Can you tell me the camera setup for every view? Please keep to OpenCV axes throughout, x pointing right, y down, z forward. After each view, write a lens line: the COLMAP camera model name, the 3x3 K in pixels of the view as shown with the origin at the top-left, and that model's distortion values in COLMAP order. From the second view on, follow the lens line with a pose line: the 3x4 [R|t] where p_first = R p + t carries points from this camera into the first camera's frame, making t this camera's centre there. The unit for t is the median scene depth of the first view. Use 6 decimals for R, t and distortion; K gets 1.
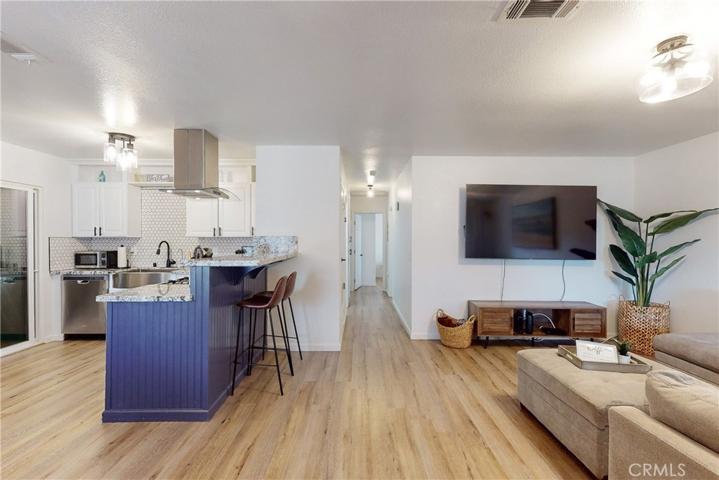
lens RADIAL K [[338.8, 0, 359.5], [0, 338.8, 240.0], [0, 0, 1]] dist [0.107898, -0.051160]
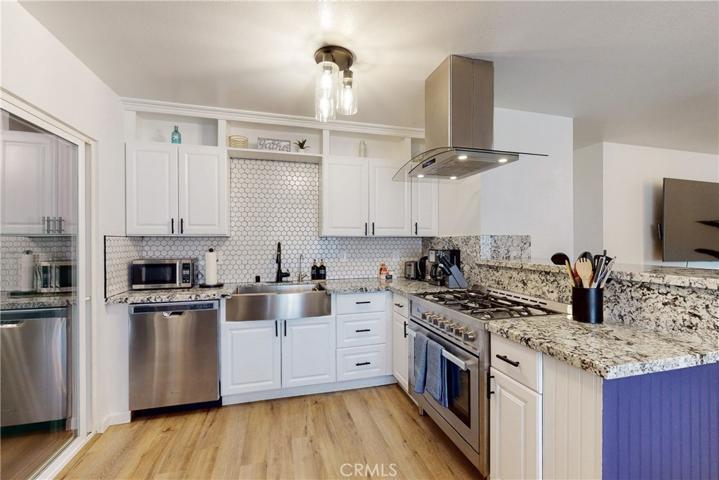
lens RADIAL K [[328.7, 0, 359.5], [0, 328.7, 240.0], [0, 0, 1]] dist [0.002220, 0.000201]
pose [[0.949810, 0.001045, 0.312827, -0.621606], [-0.001770, 0.999996, 0.002034, -0.002697], [-0.312824, -0.002486, 0.949808, 0.380167]]
